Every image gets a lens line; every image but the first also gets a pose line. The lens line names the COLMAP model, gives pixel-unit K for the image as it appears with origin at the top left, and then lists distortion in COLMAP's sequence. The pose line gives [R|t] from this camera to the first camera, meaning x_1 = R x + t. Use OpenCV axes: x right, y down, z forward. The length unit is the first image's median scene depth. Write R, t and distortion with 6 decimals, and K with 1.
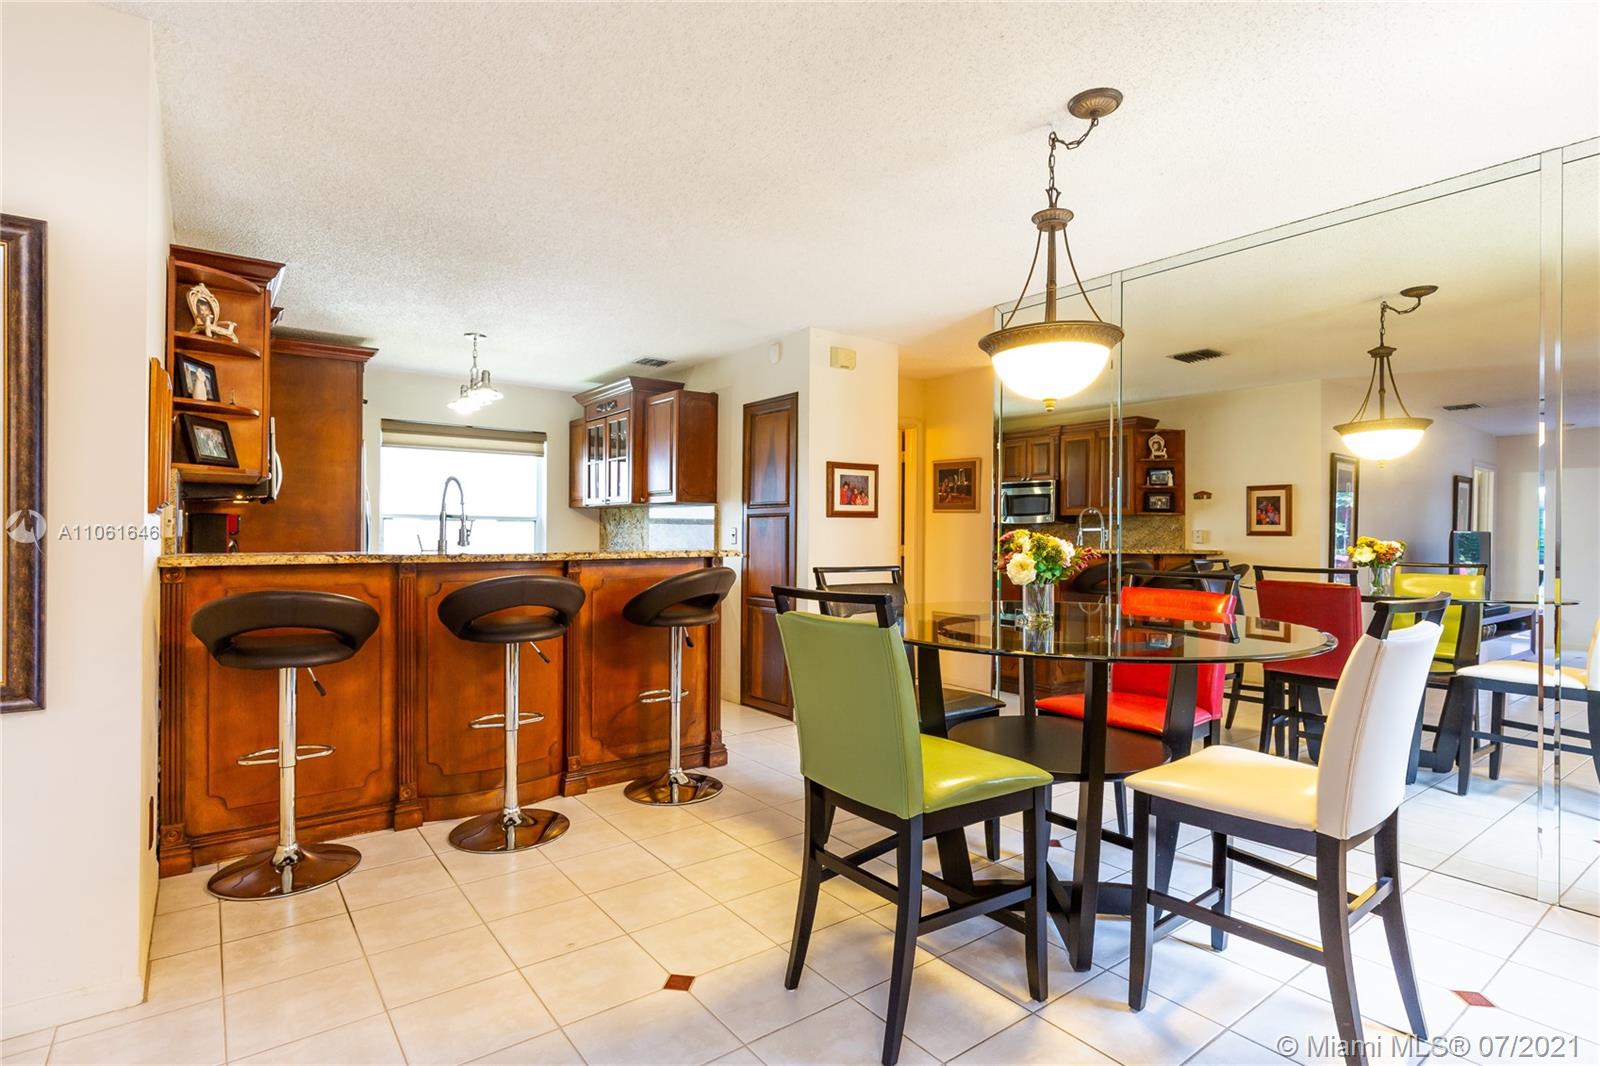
lens RADIAL K [[799.4, 0, 803.7], [0, 799.4, 534.2], [0, 0, 1]] dist [0.000420, -0.000276]
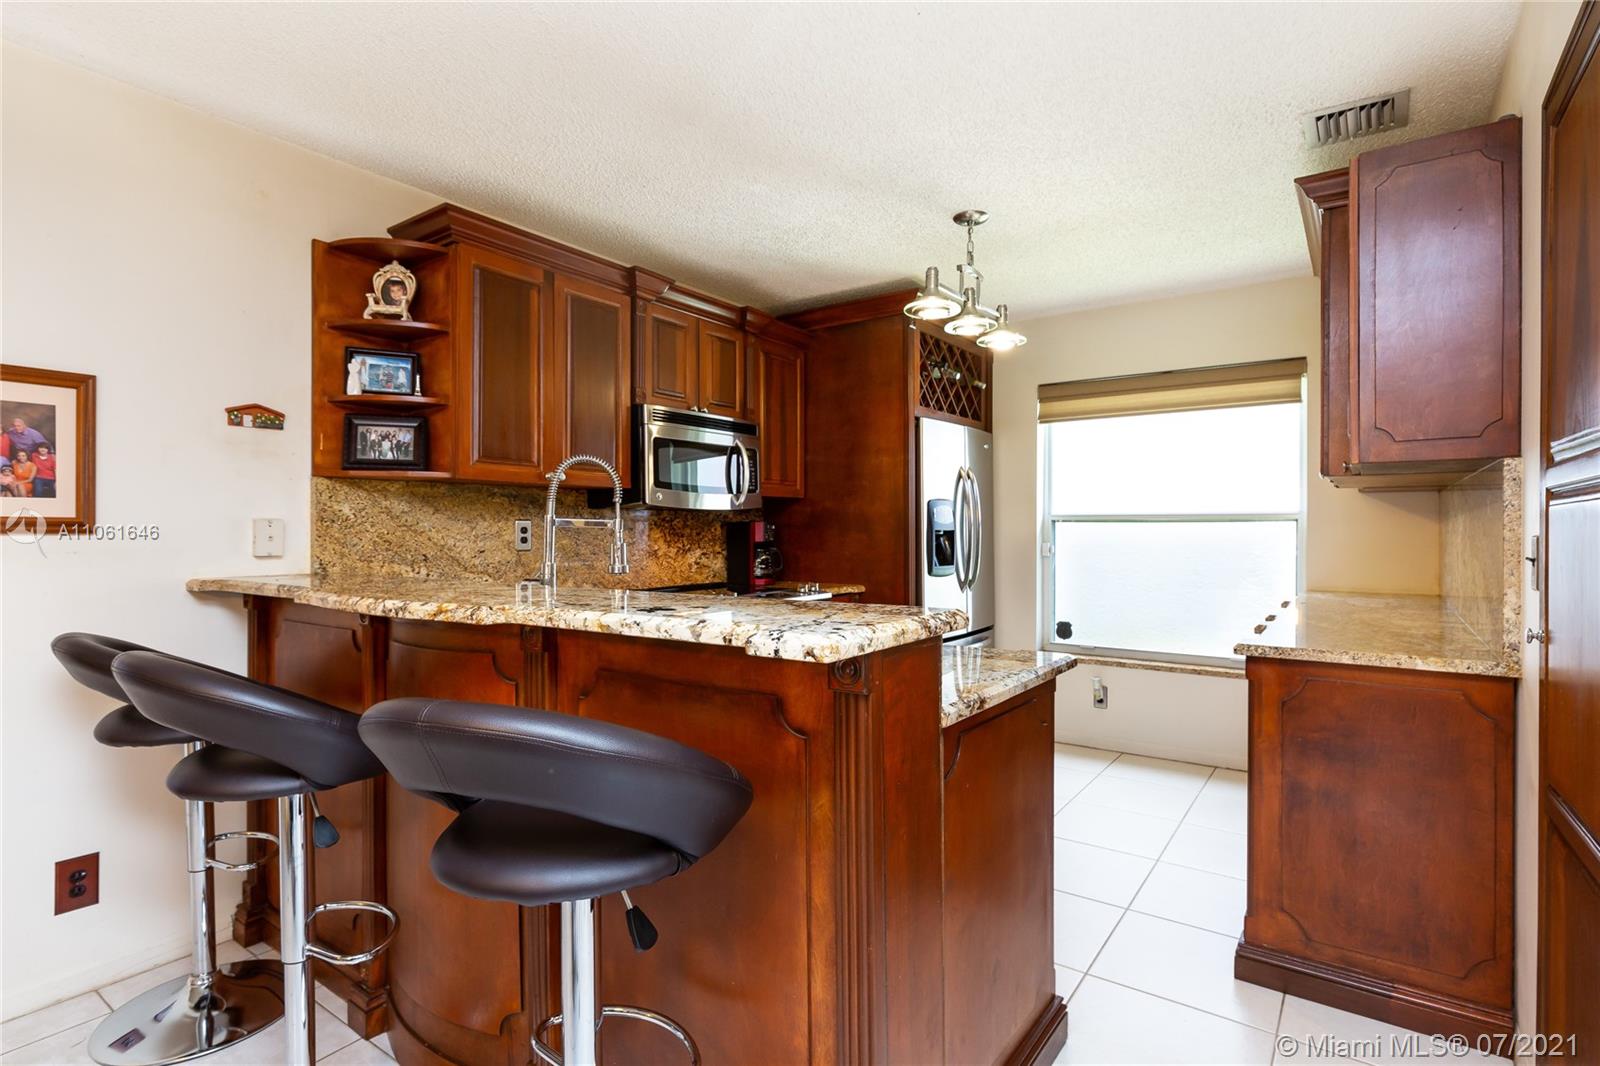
lens RADIAL K [[799.4, 0, 797.7], [0, 799.4, 533.0], [0, 0, 1]] dist [0.000420, -0.000276]
pose [[0.307191, -0.002819, -0.951644, 0.124553], [0.002307, 0.999995, -0.002217, -0.008917], [0.951645, -0.001514, 0.307196, 0.683059]]
